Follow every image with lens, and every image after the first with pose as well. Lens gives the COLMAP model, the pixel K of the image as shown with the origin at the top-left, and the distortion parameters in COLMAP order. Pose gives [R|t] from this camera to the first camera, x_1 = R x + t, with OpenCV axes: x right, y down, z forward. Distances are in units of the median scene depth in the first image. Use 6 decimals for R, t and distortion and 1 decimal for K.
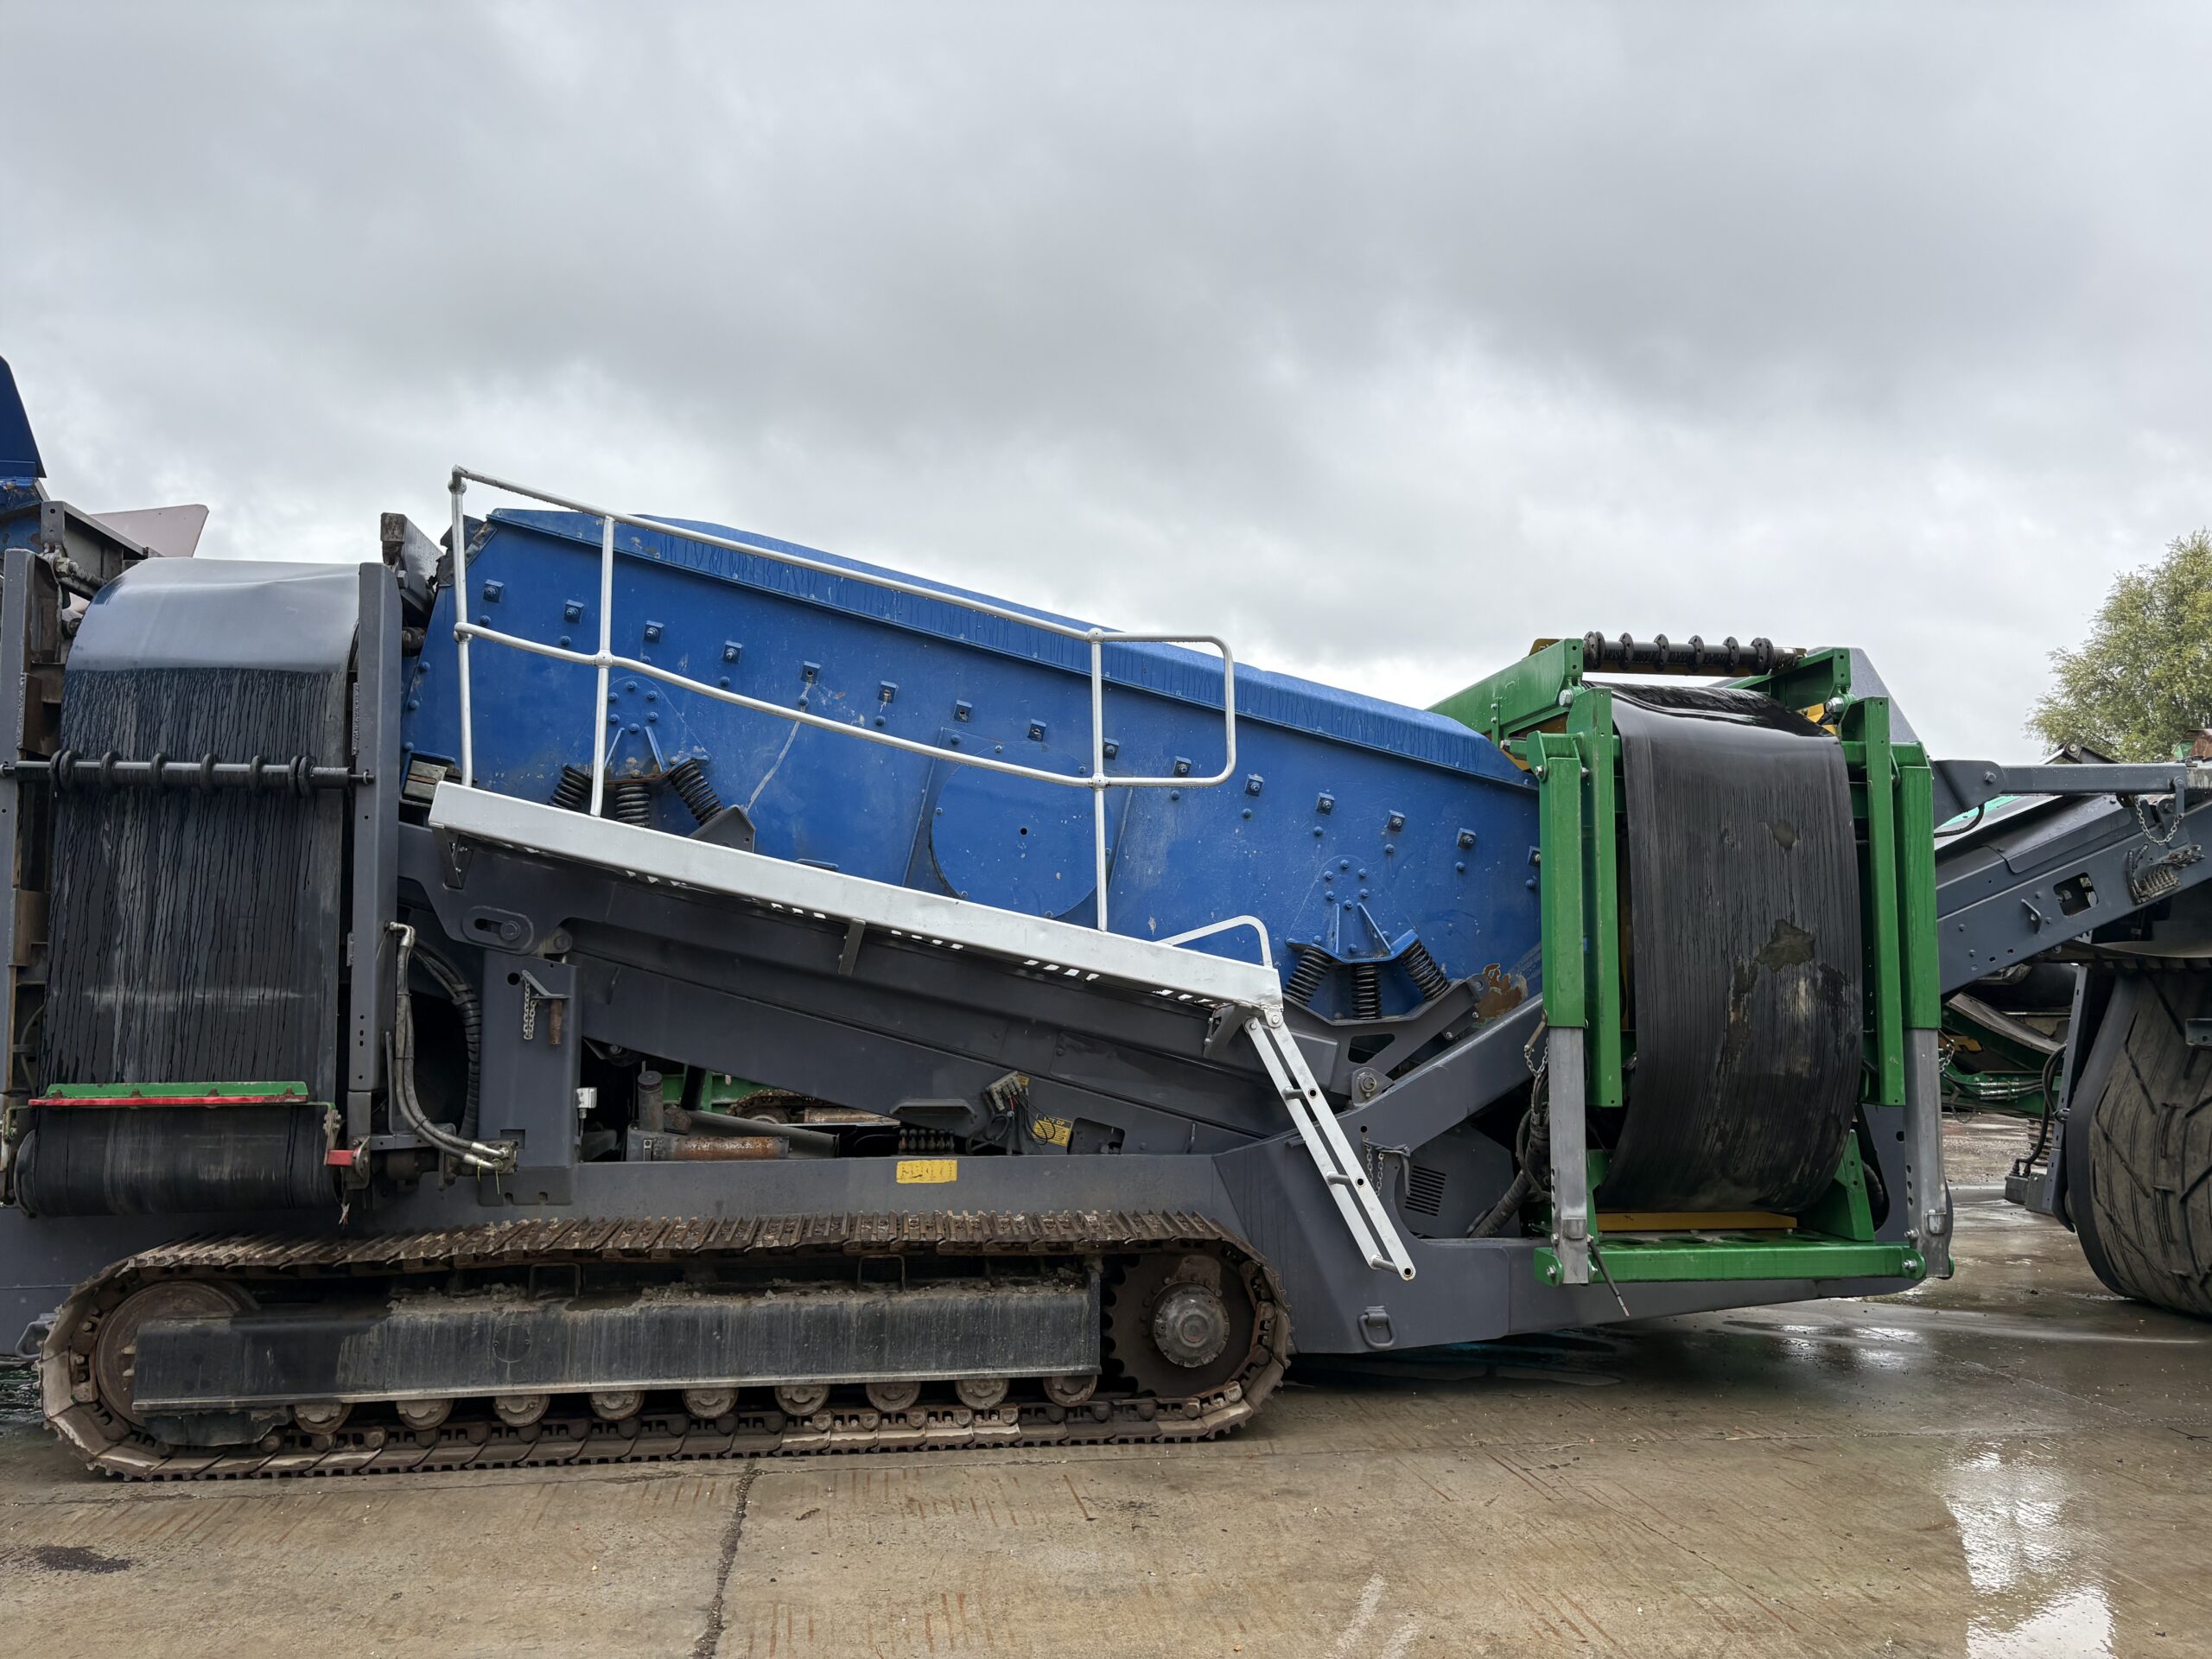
lens RADIAL K [[1658.4, 0, 1114.5], [0, 1658.4, 826.7], [0, 0, 1]] dist [0.054689, -0.053735]
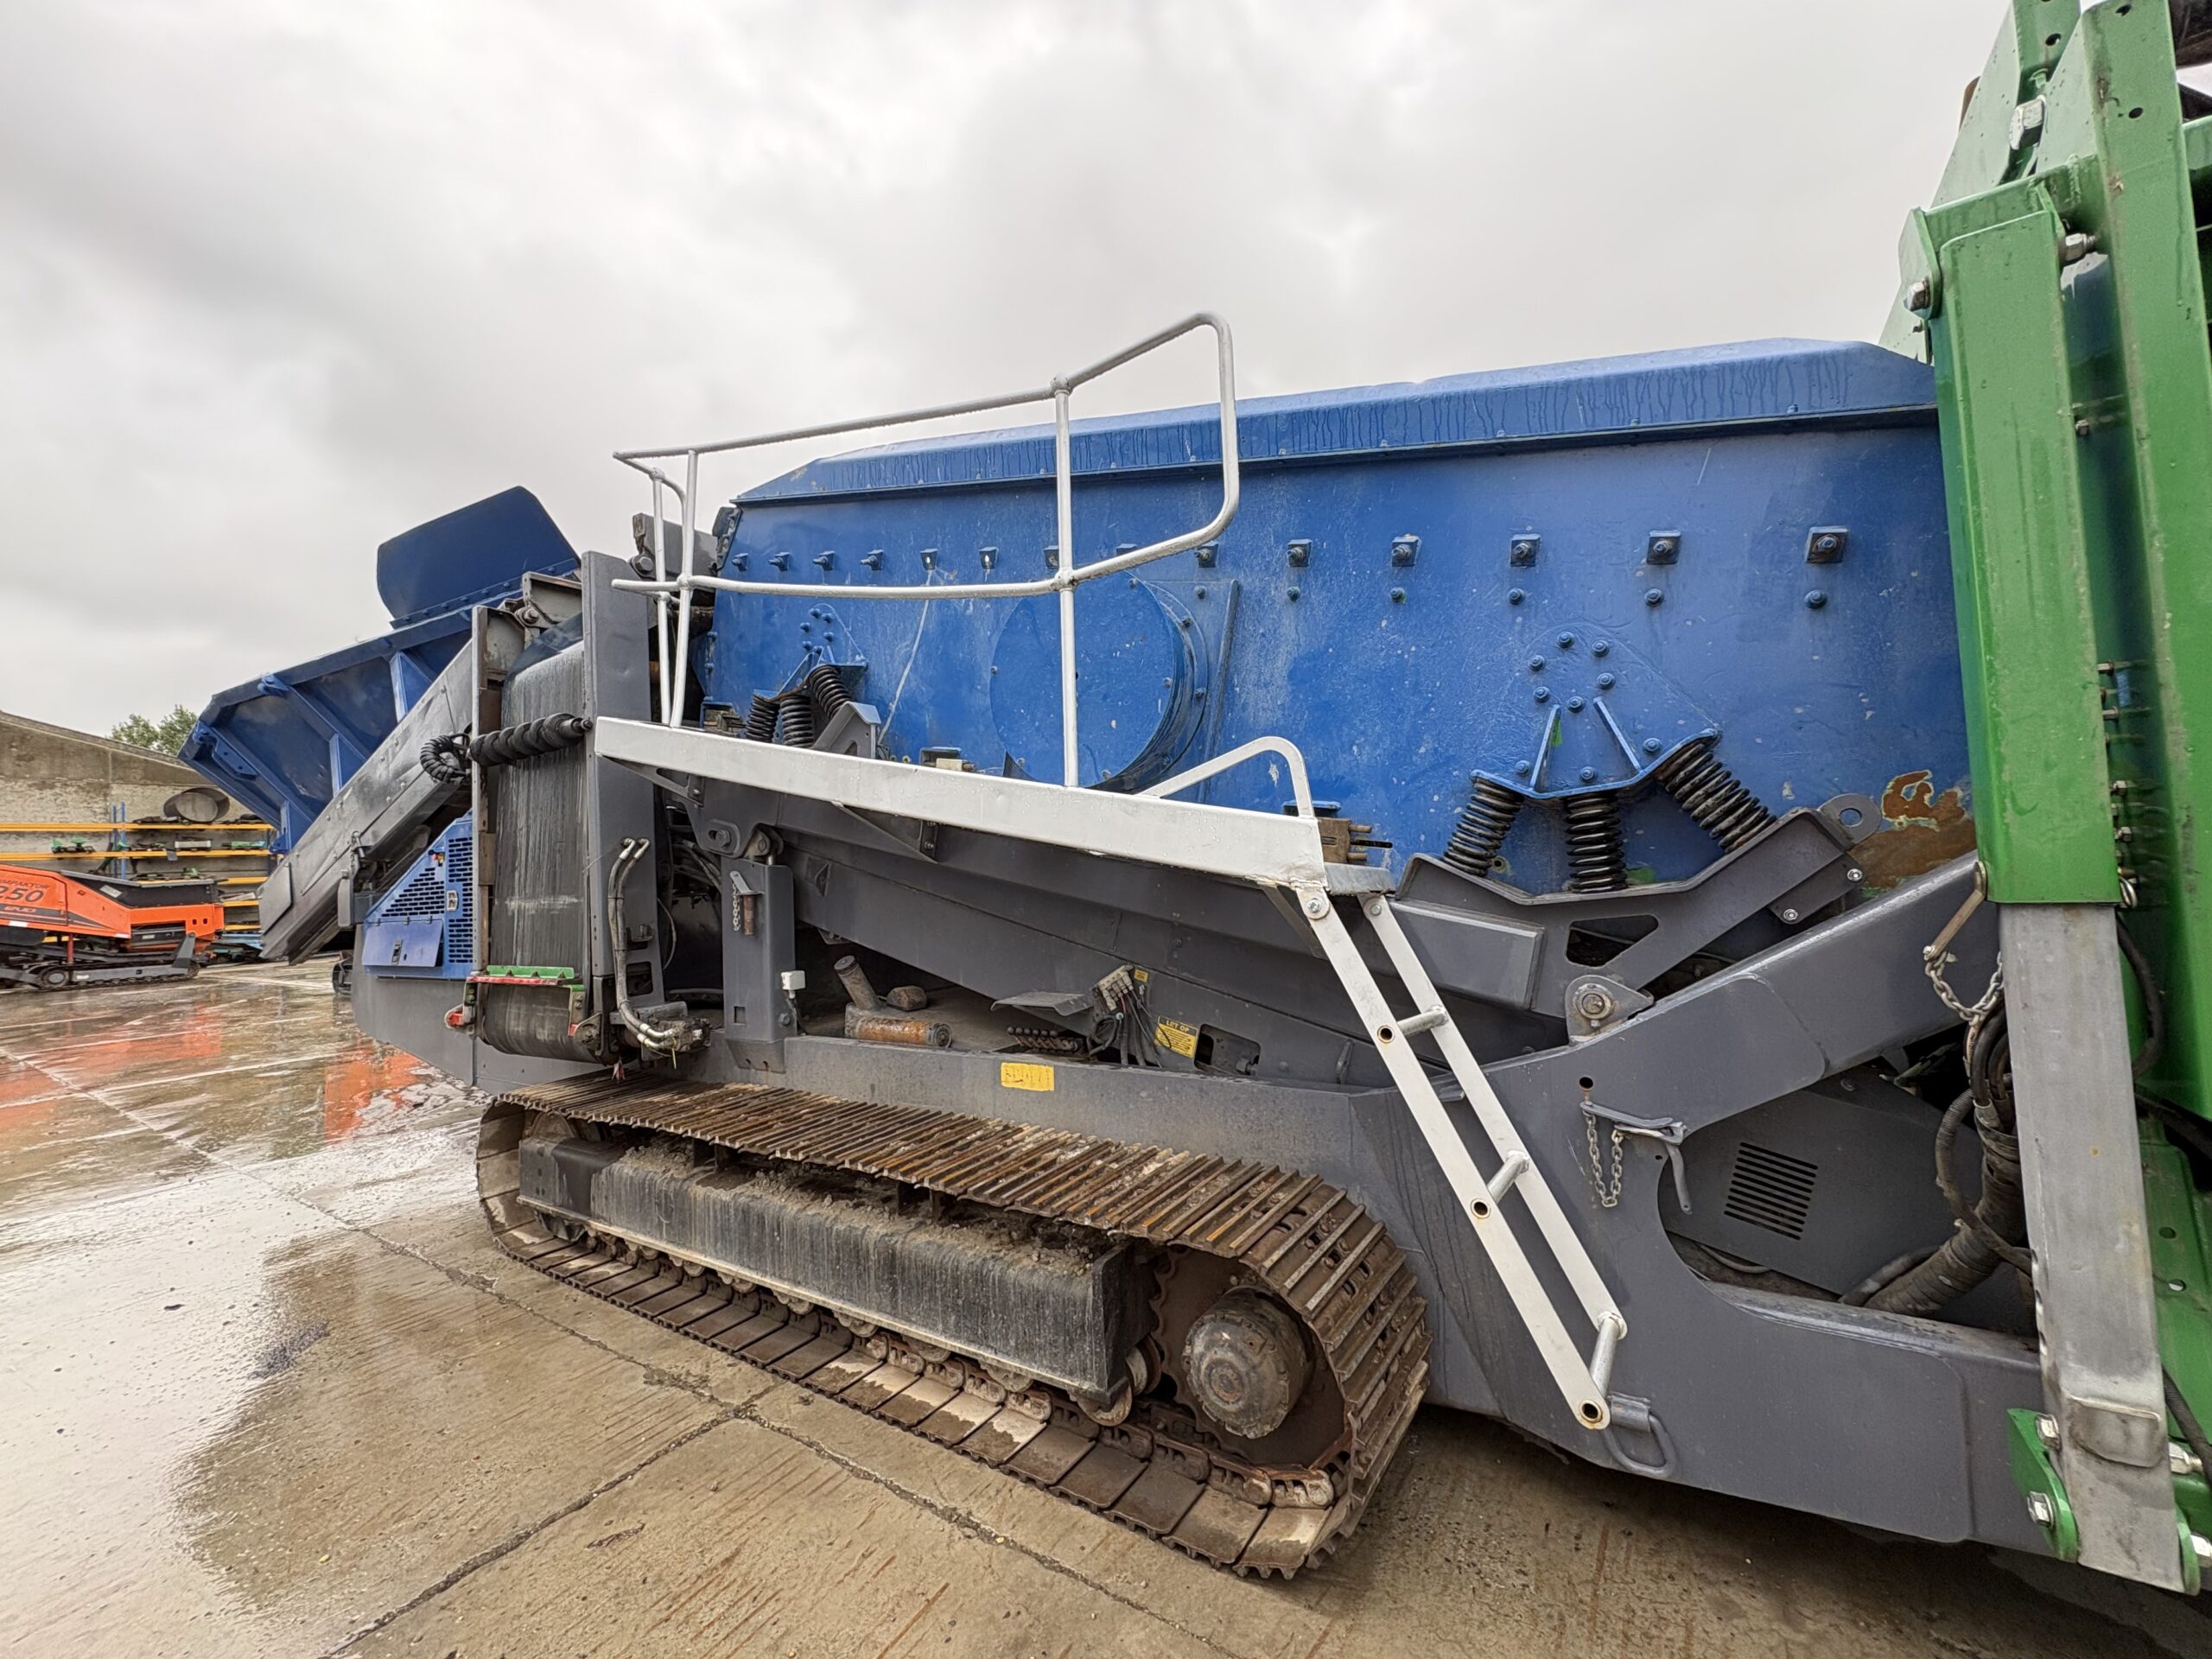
lens RADIAL K [[875.0, 0, 1108.1], [0, 875.0, 829.0], [0, 0, 1]] dist [0.000772, 0.000139]
pose [[0.749232, -0.073519, -0.658214, 0.238366], [0.113678, 0.993346, 0.018446, 0.072895], [0.652479, -0.088644, 0.752605, 0.693919]]
